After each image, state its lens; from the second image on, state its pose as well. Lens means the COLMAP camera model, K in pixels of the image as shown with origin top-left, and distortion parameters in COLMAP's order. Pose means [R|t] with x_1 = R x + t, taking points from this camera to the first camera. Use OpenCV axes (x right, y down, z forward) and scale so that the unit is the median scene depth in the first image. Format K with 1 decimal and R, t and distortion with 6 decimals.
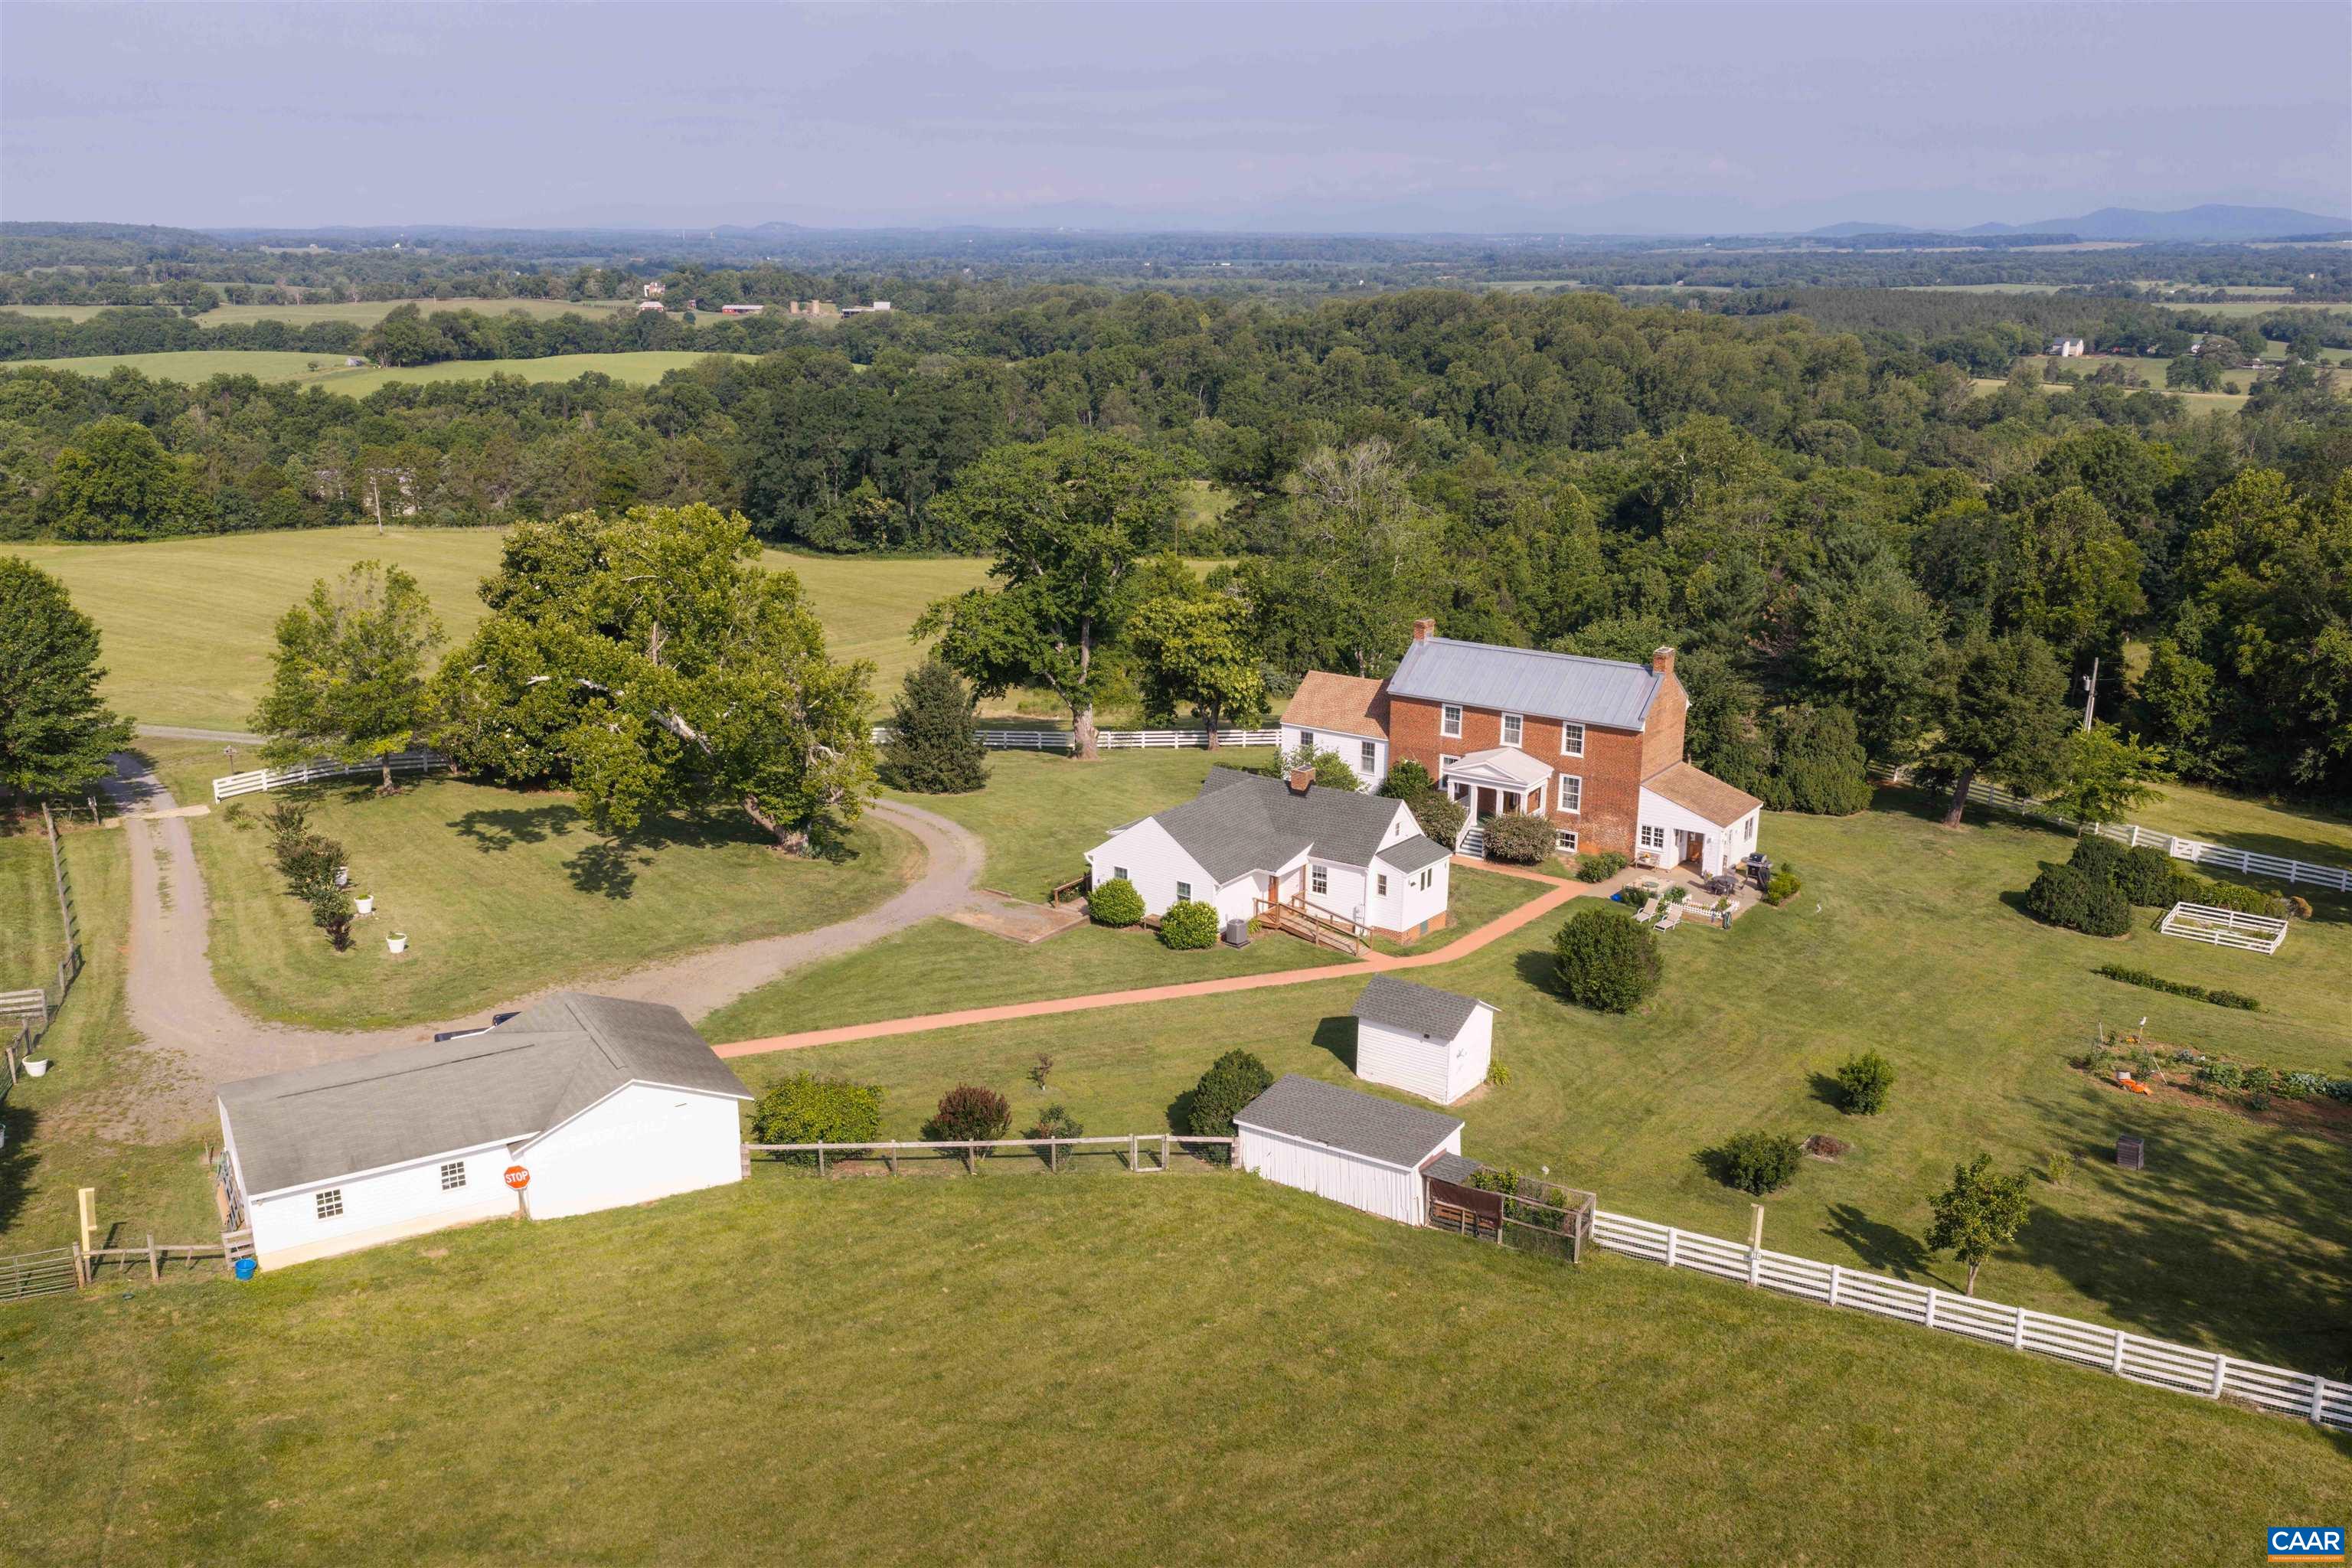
lens RADIAL K [[1948.6, 0, 1176.1], [0, 1948.6, 787.5], [0, 0, 1]] dist [0.024336, -0.040303]
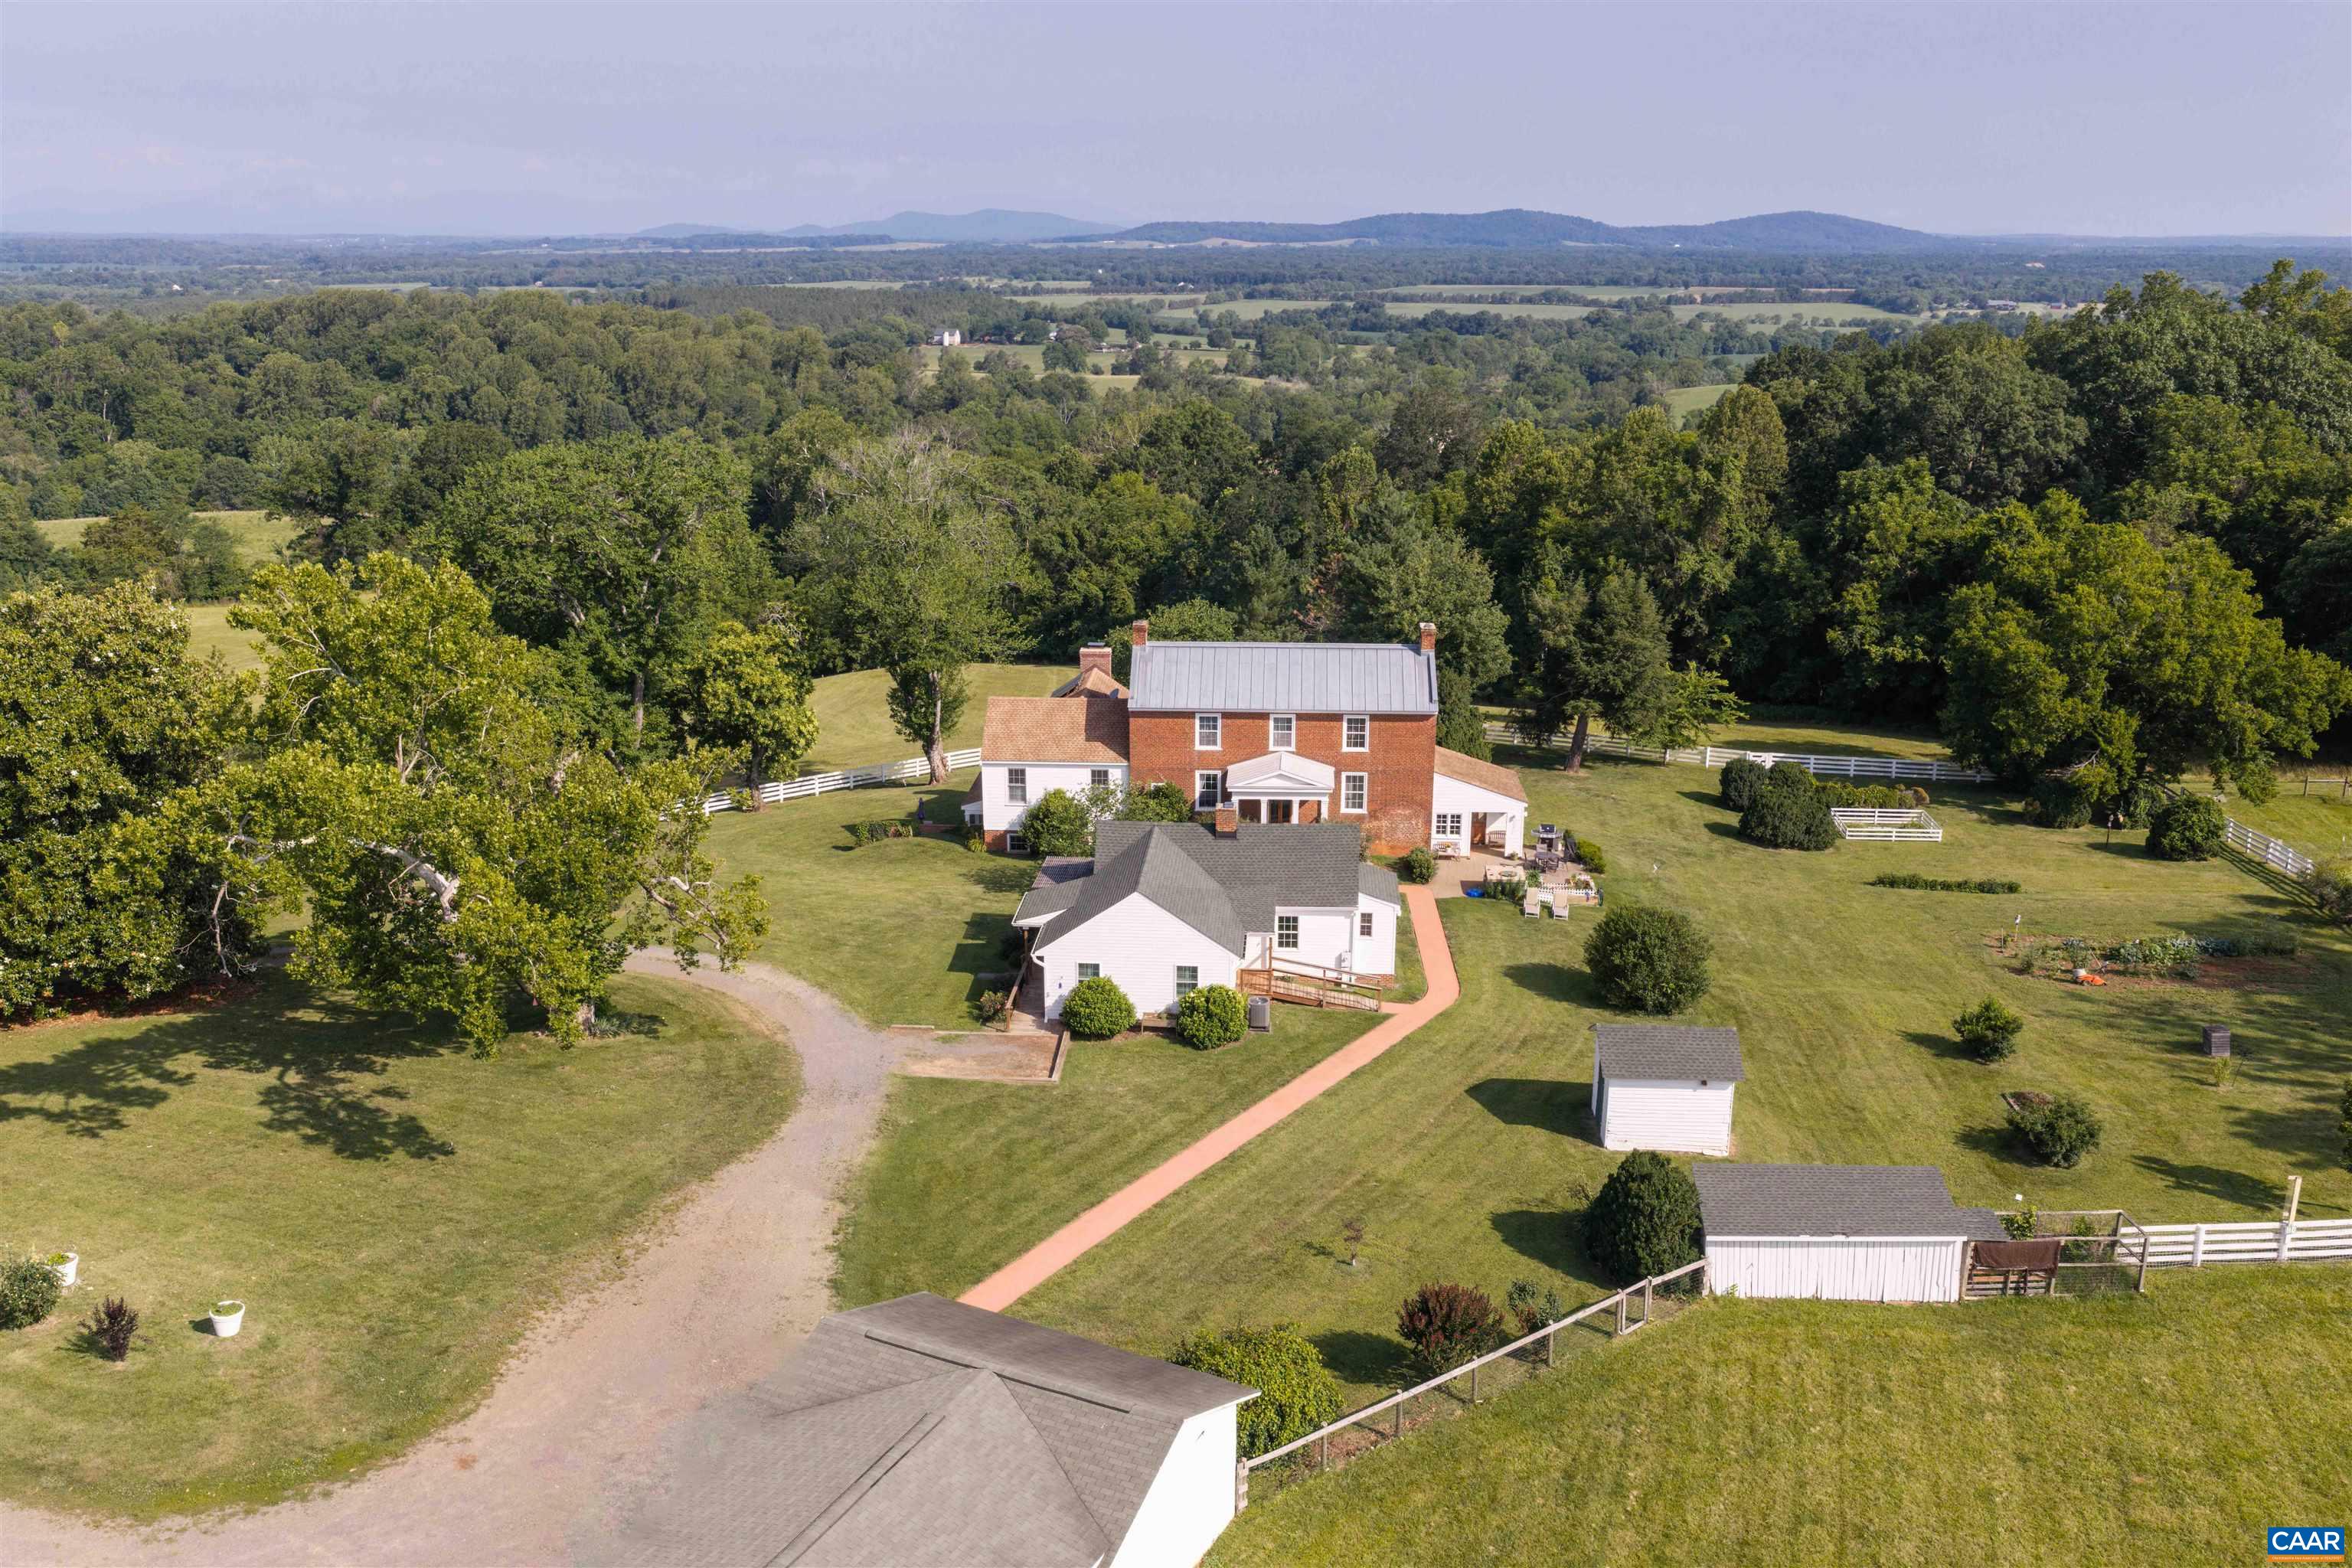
lens RADIAL K [[1952.3, 0, 1180.5], [0, 1952.3, 784.4], [0, 0, 1]] dist [0.013428, -0.016038]
pose [[0.844777, -0.145127, 0.515064, -0.304305], [0.146332, 0.988485, 0.038515, -0.043061], [-0.514723, 0.042833, 0.856286, 0.231497]]
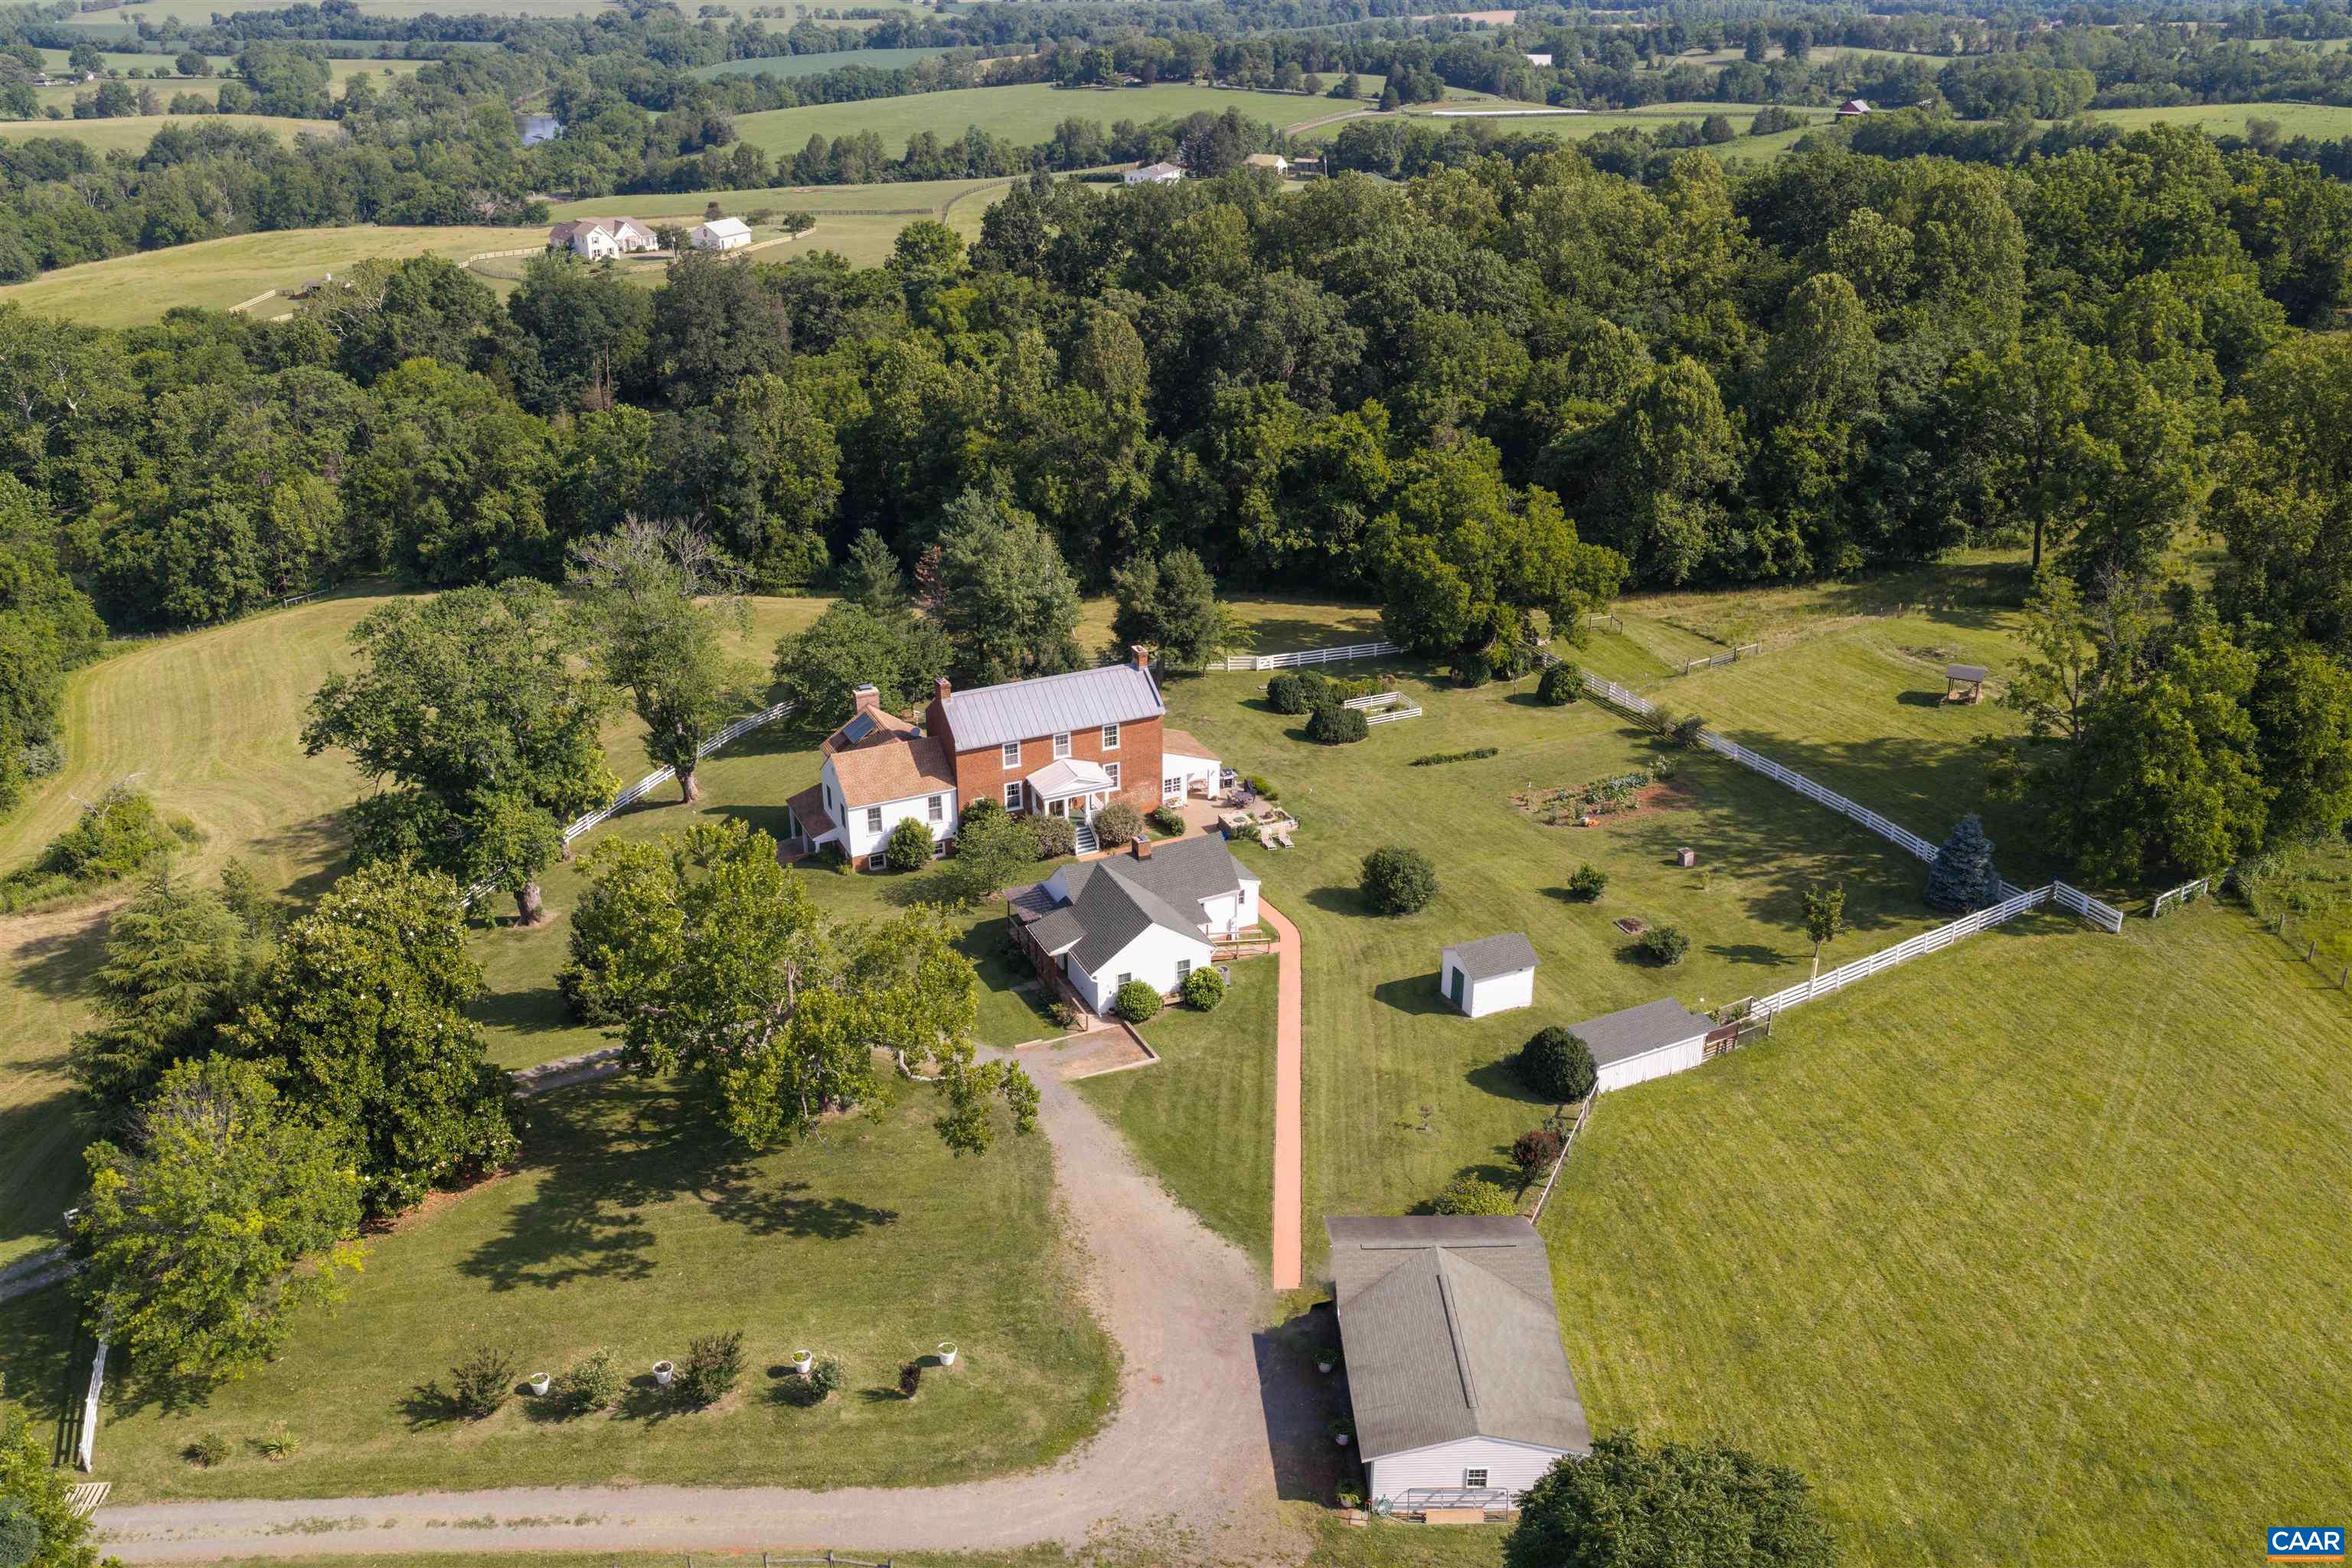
lens RADIAL K [[1948.6, 0, 1176.1], [0, 1948.6, 787.5], [0, 0, 1]] dist [0.024336, -0.040303]
pose [[0.490930, -0.364732, 0.791175, -0.710492], [0.238934, 0.929692, 0.280328, -0.304277], [-0.837794, 0.051417, 0.543561, 0.243779]]
